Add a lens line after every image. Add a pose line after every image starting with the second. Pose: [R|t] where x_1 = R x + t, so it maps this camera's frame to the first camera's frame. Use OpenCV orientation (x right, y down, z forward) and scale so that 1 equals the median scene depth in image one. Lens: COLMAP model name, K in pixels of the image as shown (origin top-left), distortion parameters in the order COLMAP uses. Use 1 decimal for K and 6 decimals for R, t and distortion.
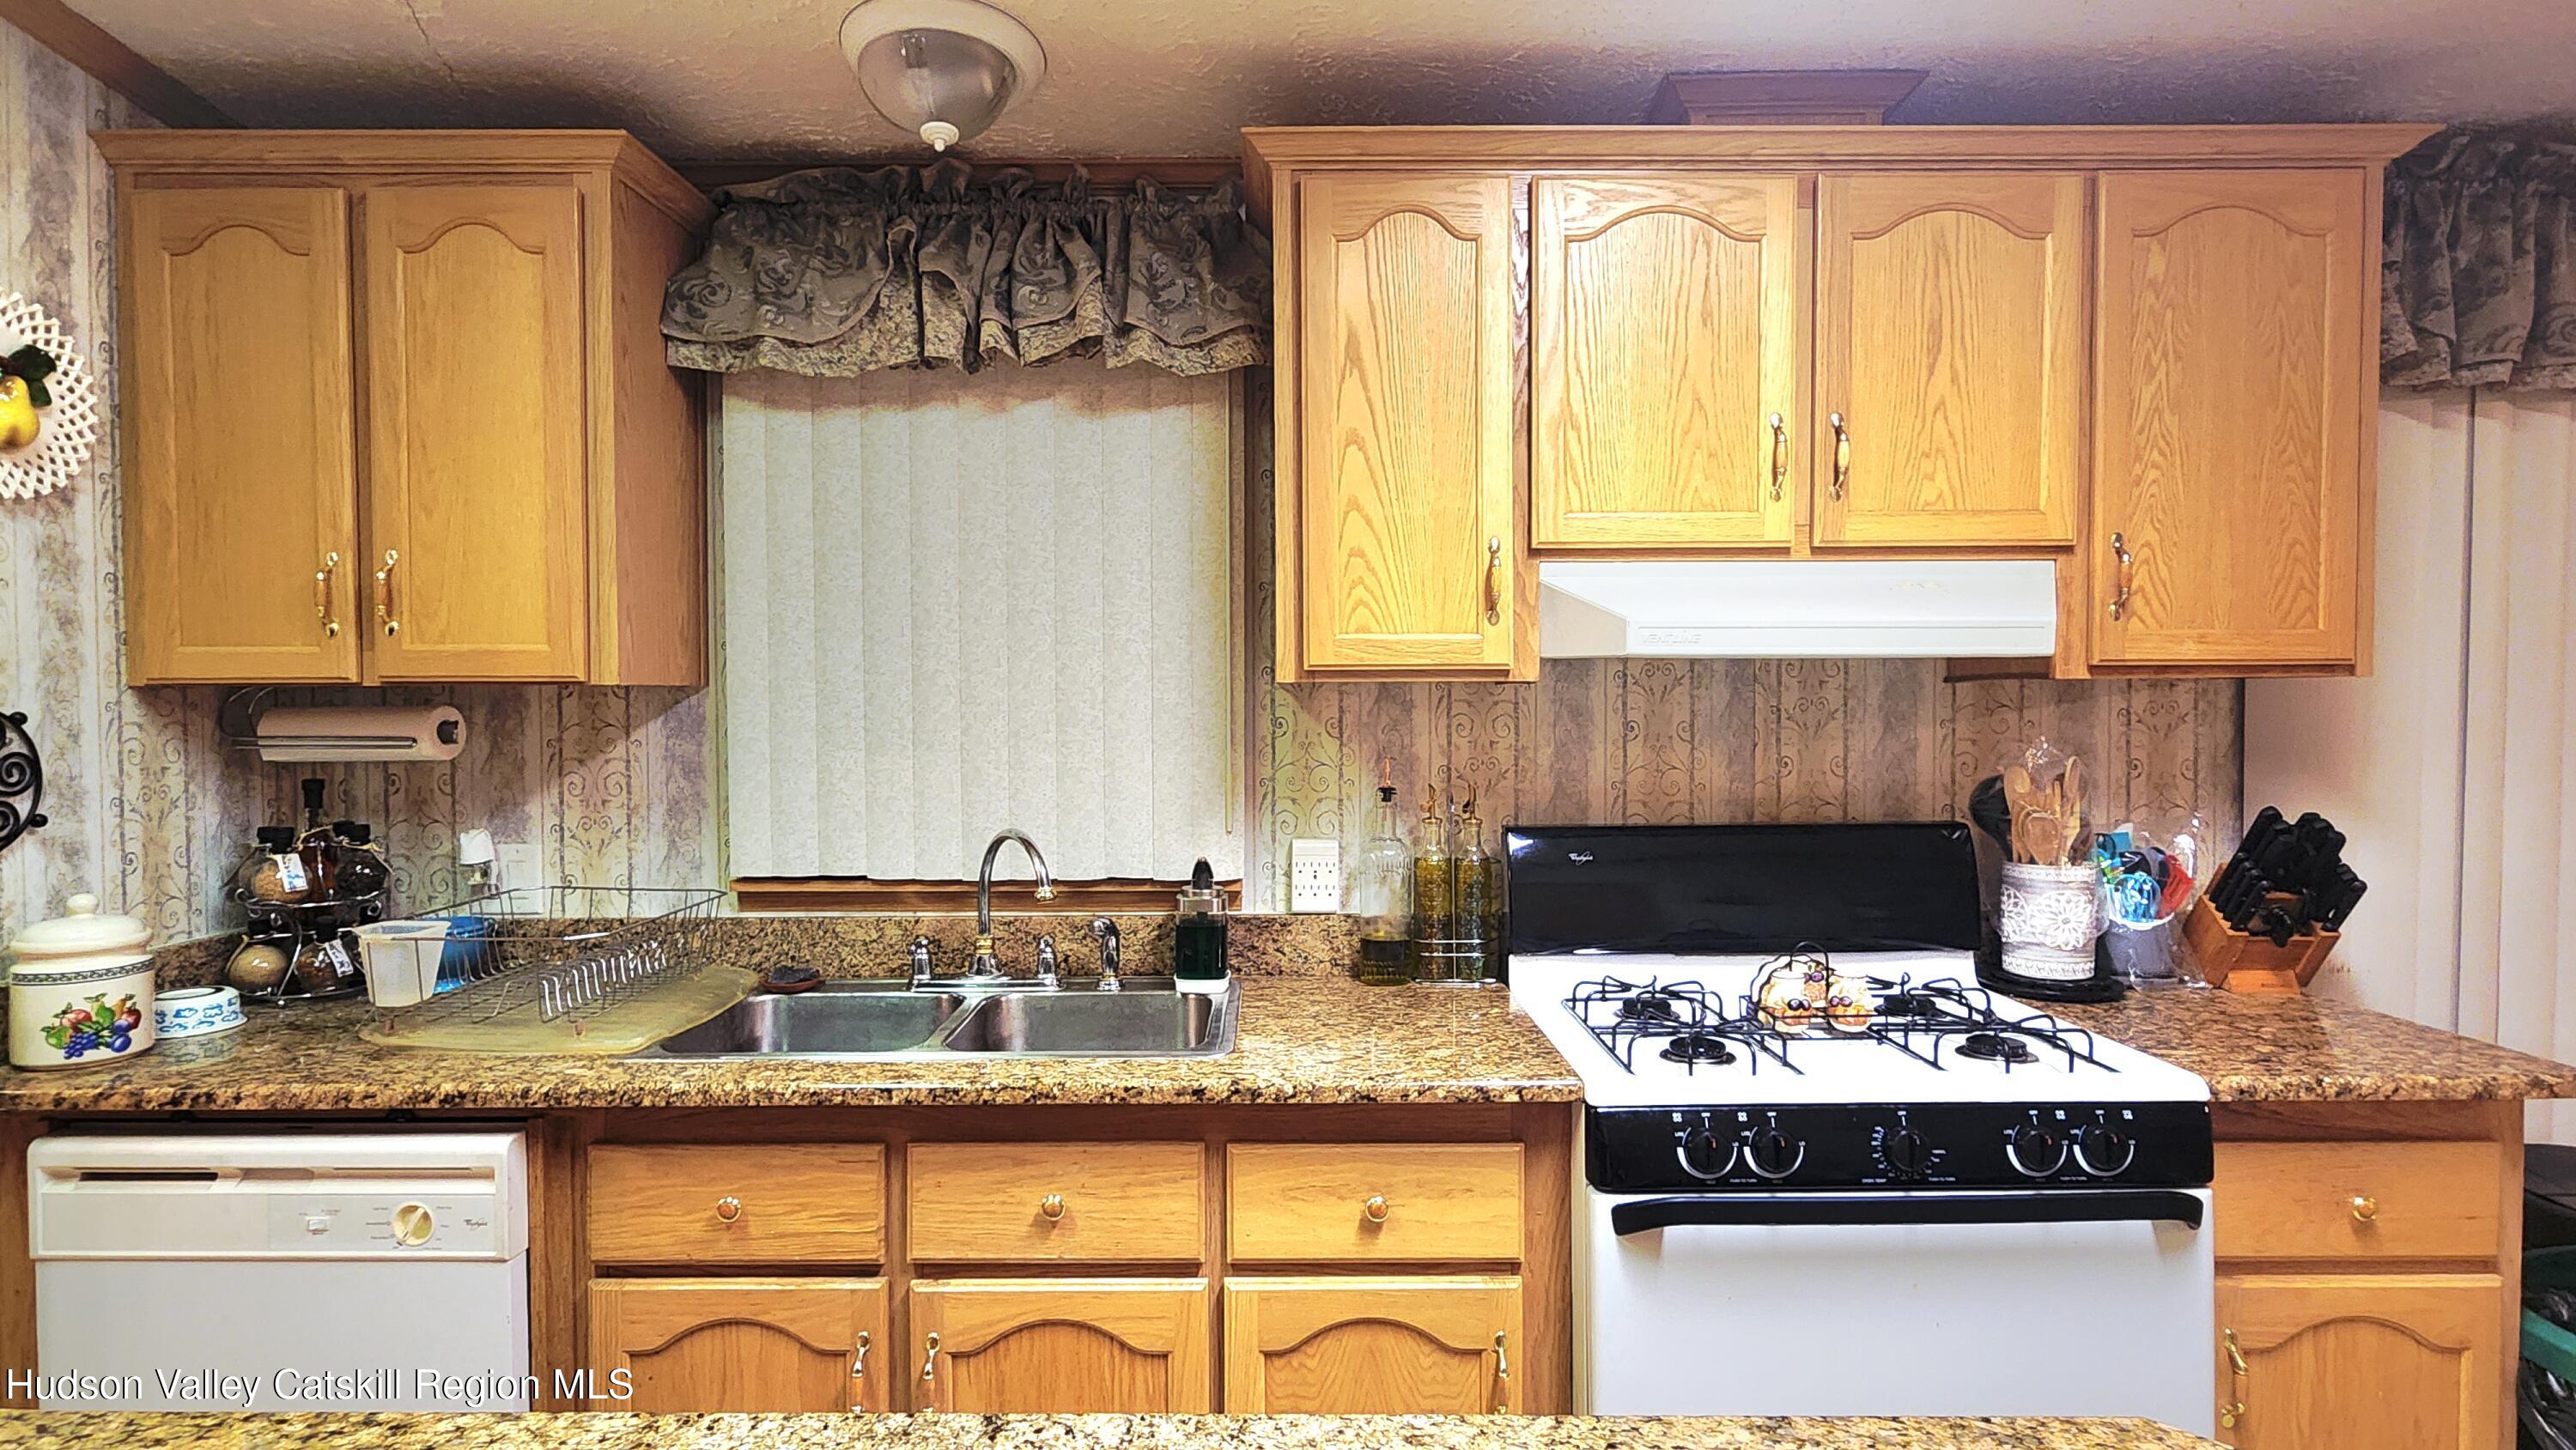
lens RADIAL K [[1302.6, 0, 1289.8], [0, 1302.6, 729.1], [0, 0, 1]] dist [0.000171, 0.000467]
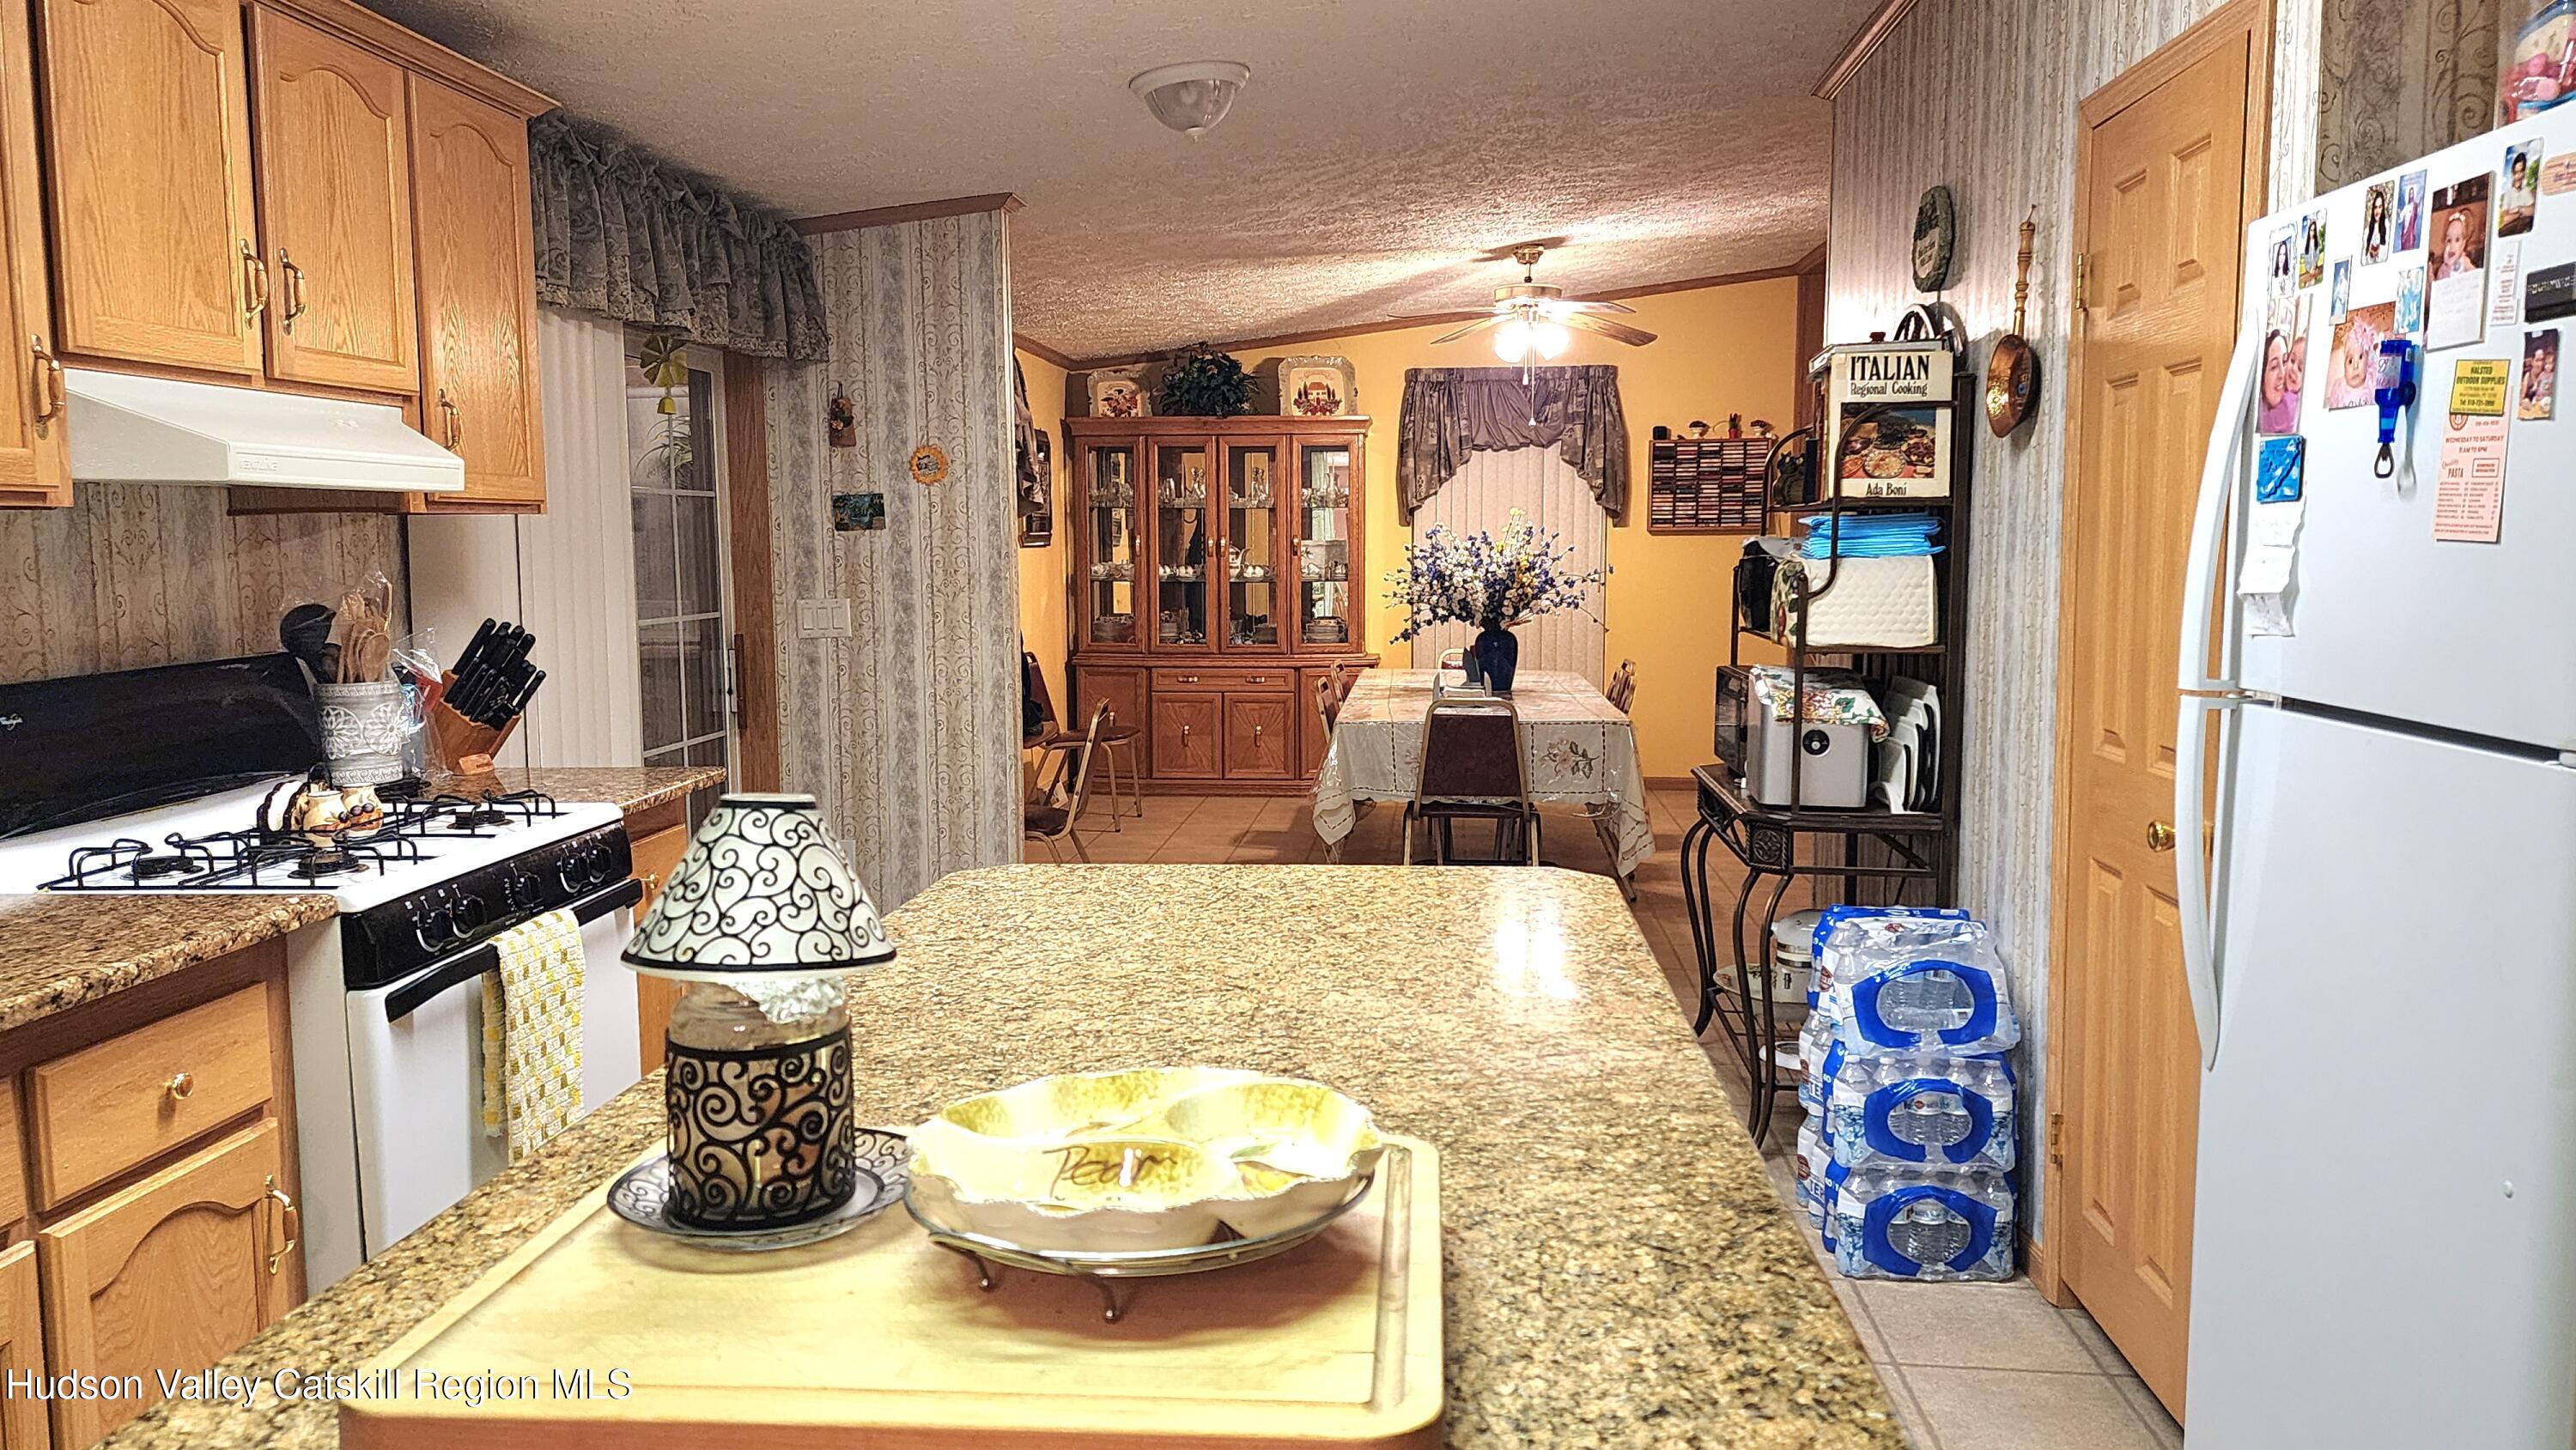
lens RADIAL K [[1820.8, 0, 1286.2], [0, 1820.8, 722.3], [0, 0, 1]] dist [-0.002125, -0.001961]
pose [[0.088386, -0.099913, 0.991063, -0.955824], [0.032671, 0.994712, 0.097367, 0.014499], [-0.995550, 0.023773, 0.091183, 0.094483]]
